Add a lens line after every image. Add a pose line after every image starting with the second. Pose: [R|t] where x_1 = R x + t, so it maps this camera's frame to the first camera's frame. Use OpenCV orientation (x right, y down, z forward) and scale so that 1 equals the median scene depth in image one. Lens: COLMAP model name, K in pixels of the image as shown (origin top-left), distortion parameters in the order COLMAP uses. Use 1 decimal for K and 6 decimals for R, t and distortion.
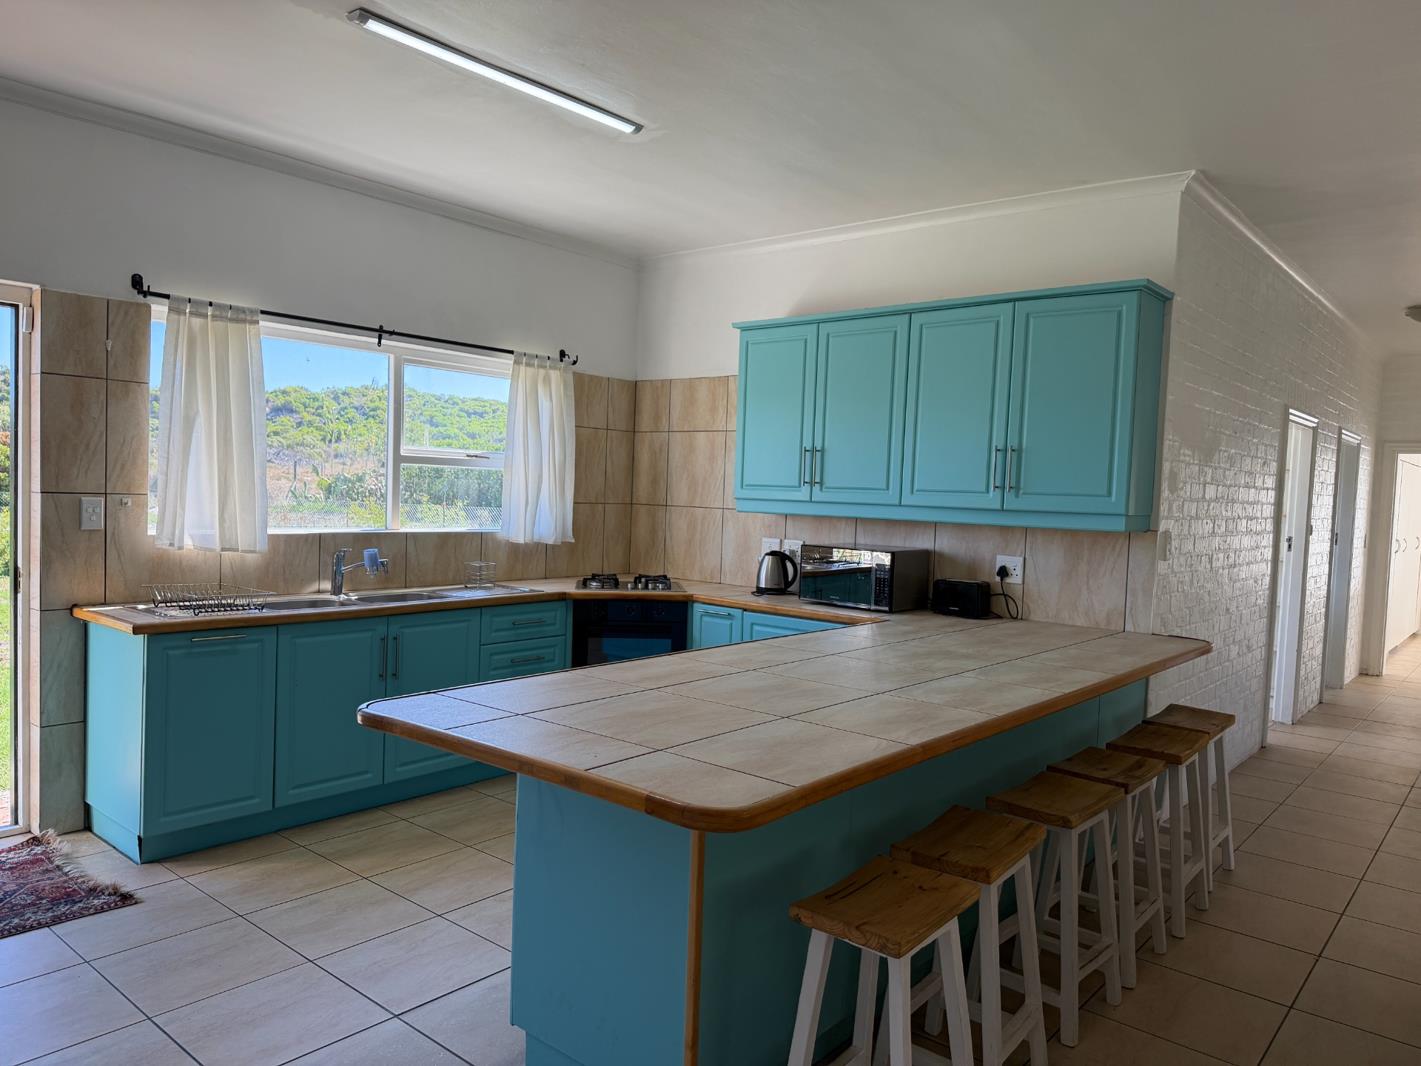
lens RADIAL K [[1002.4, 0, 710.5], [0, 1002.4, 533.0], [0, 0, 1]] dist [0.003833, -0.000477]
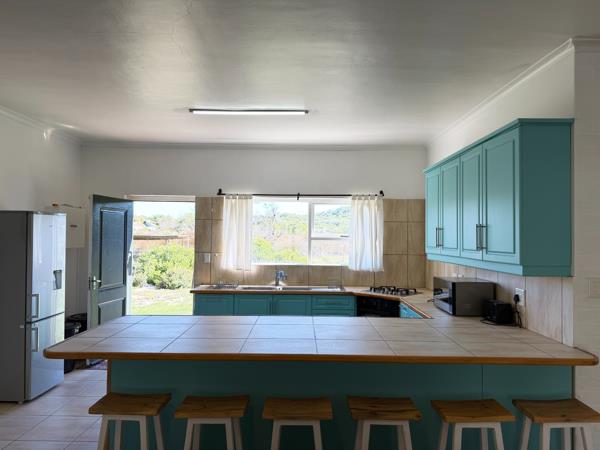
lens RADIAL K [[423.2, 0, 300.0], [0, 423.2, 225.0], [0, 0, 1]] dist [0.003833, -0.000477]
pose [[0.618941, -0.050308, -0.783825, 0.614448], [-0.019953, 0.996617, -0.079721, -0.018713], [0.785184, 0.064982, 0.615844, 0.265887]]
